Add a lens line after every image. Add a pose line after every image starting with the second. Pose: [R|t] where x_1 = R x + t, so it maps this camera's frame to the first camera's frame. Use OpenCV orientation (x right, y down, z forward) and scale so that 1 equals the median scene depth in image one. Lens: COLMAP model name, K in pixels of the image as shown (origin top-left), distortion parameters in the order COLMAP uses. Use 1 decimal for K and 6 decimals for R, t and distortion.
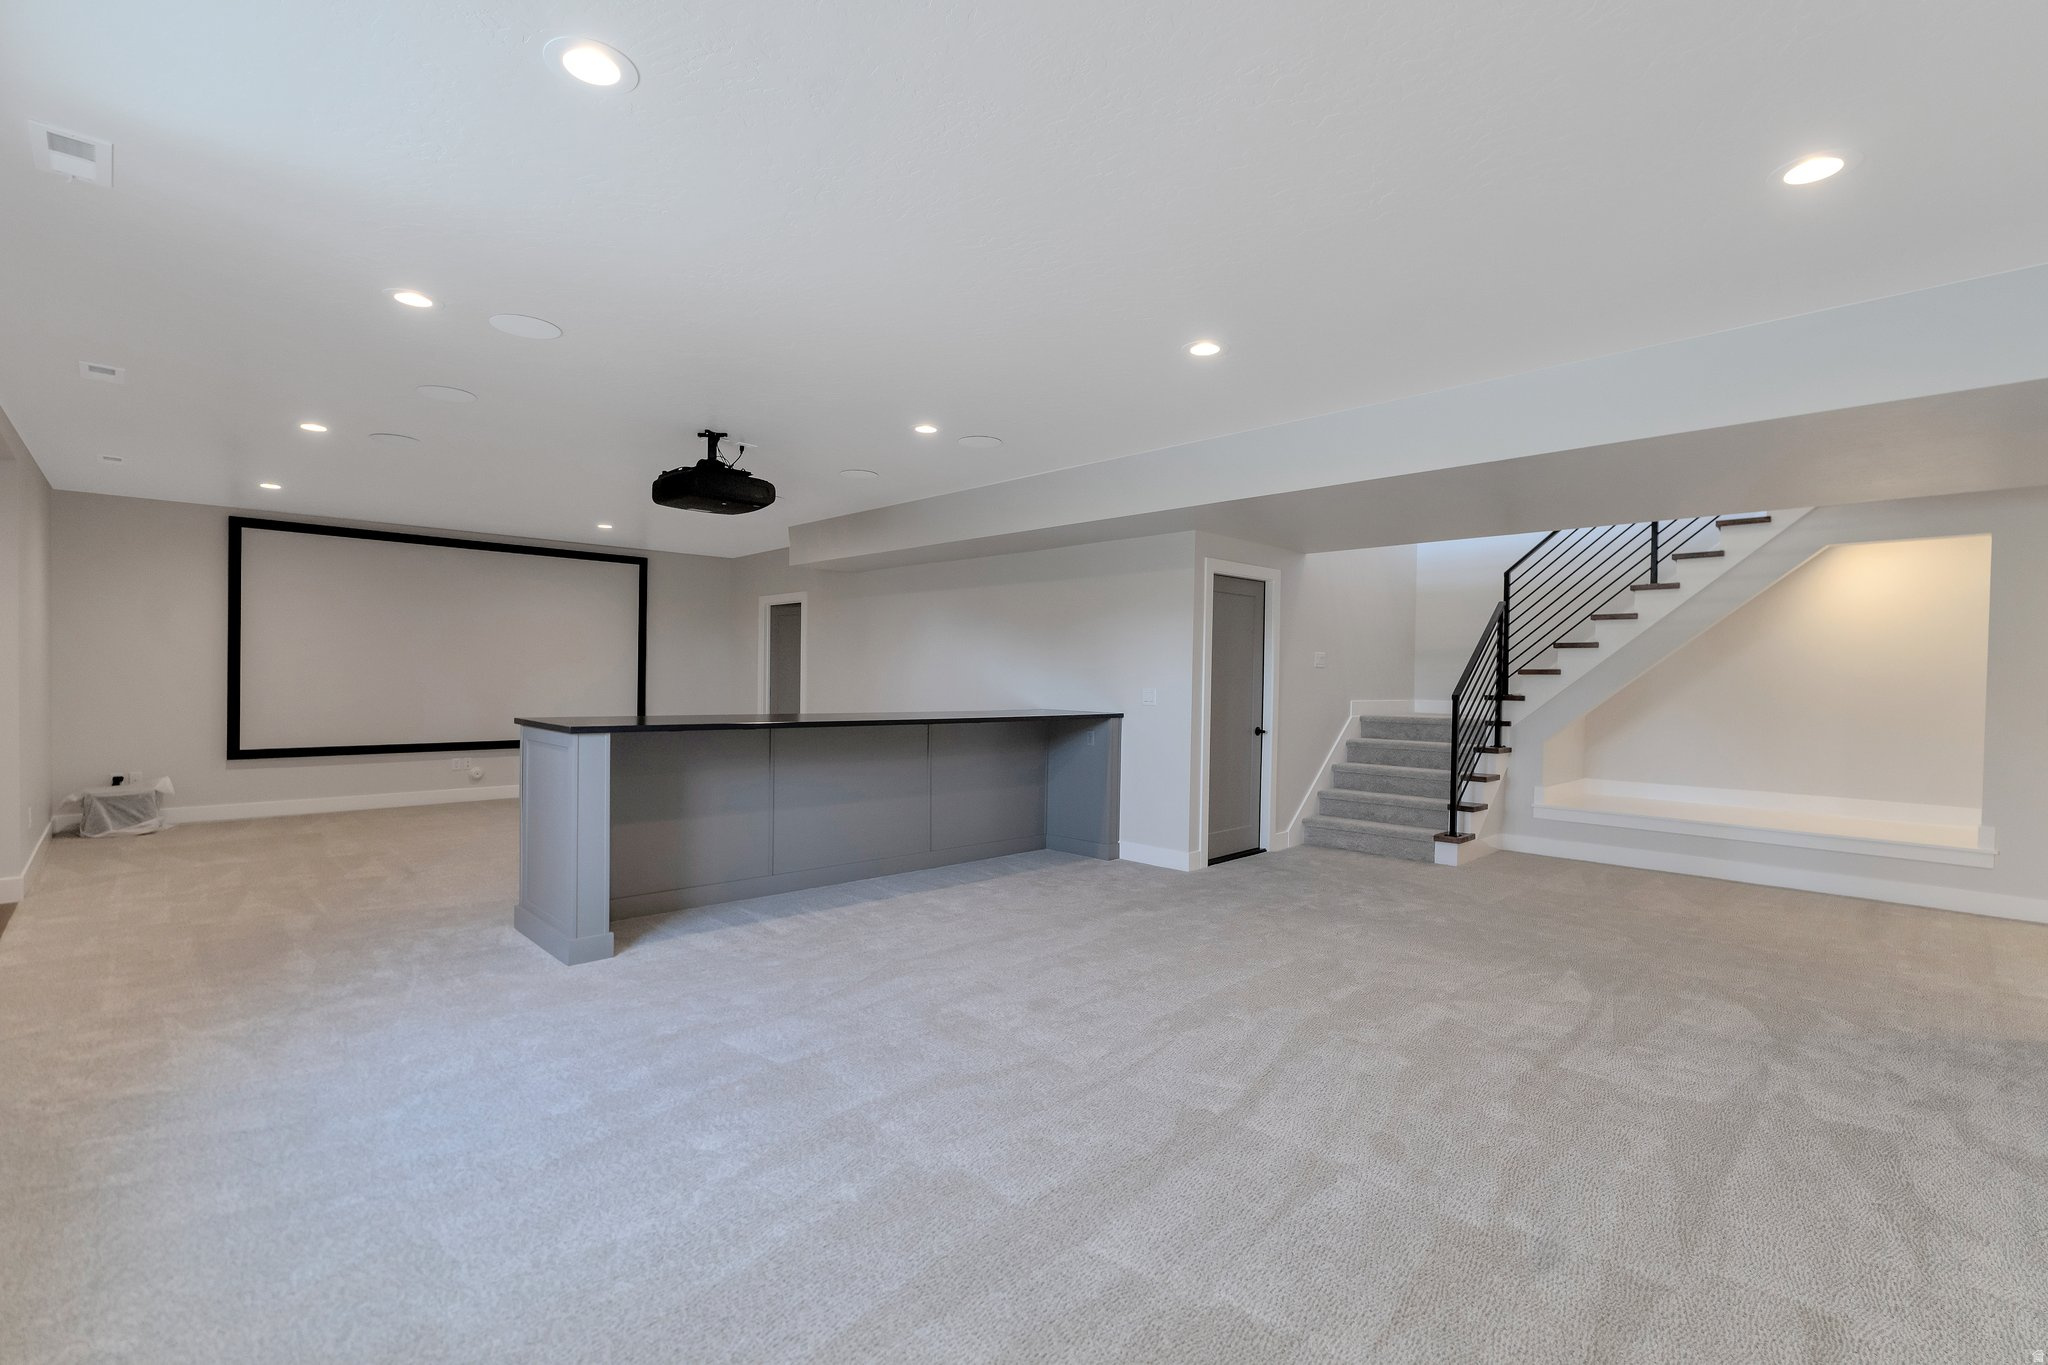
lens RADIAL K [[910.0, 0, 1022.5], [0, 910.0, 692.5], [0, 0, 1]] dist [0.000914, 0.000055]
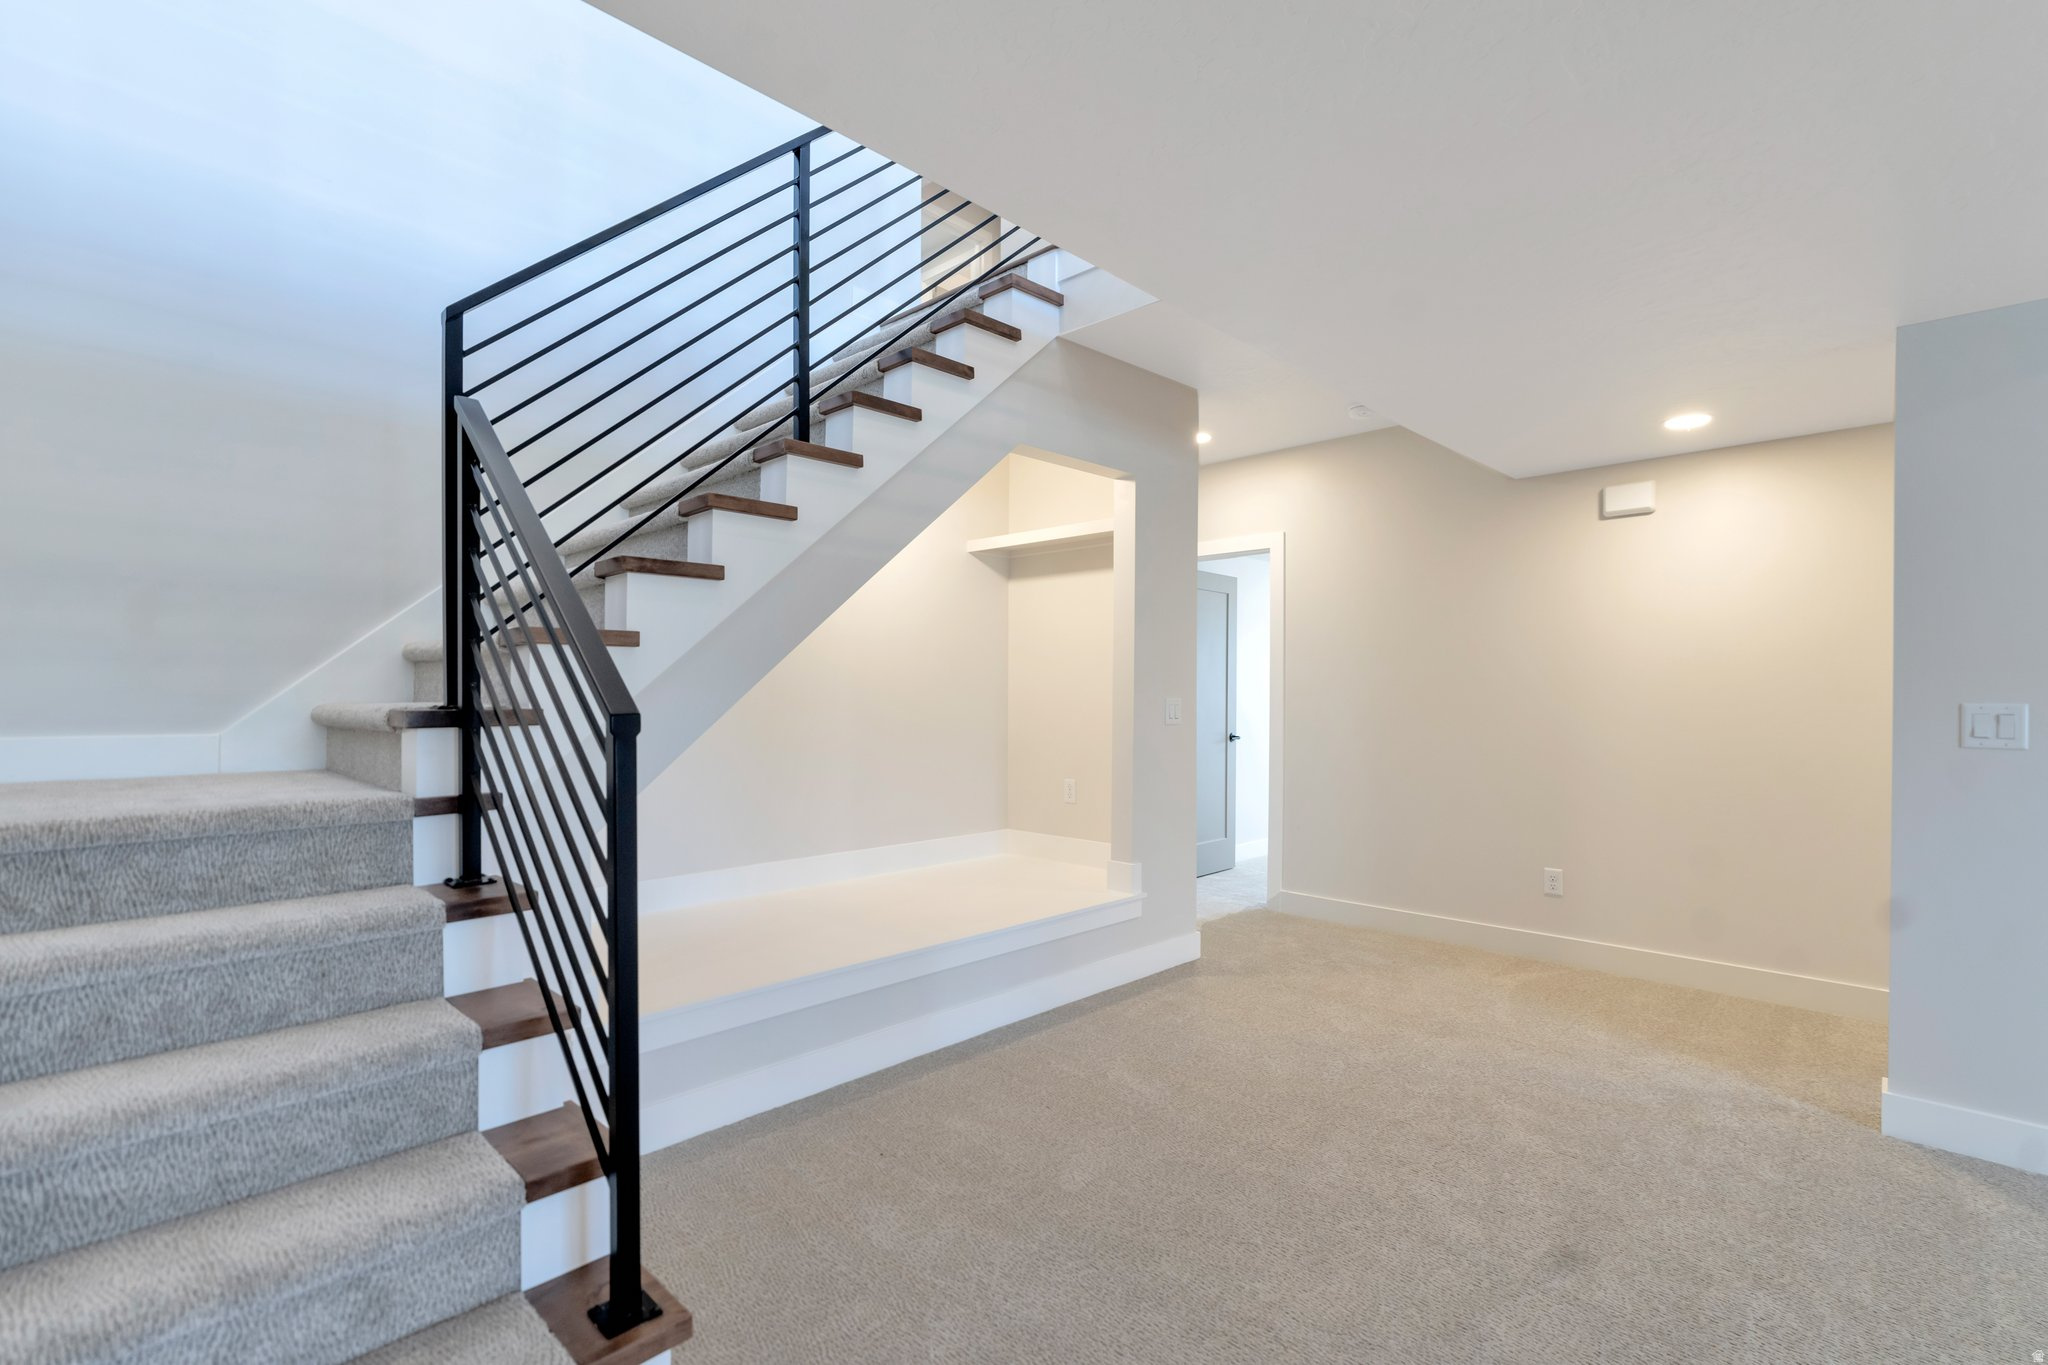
lens RADIAL K [[940.6, 0, 1011.2], [0, 940.6, 680.6], [0, 0, 1]] dist [-0.001684, -0.000166]
pose [[-0.030835, 0.000480, 0.999524, 0.216044], [0.012232, 0.999925, -0.000103, -0.004045], [-0.999450, 0.012223, -0.030838, 0.852793]]
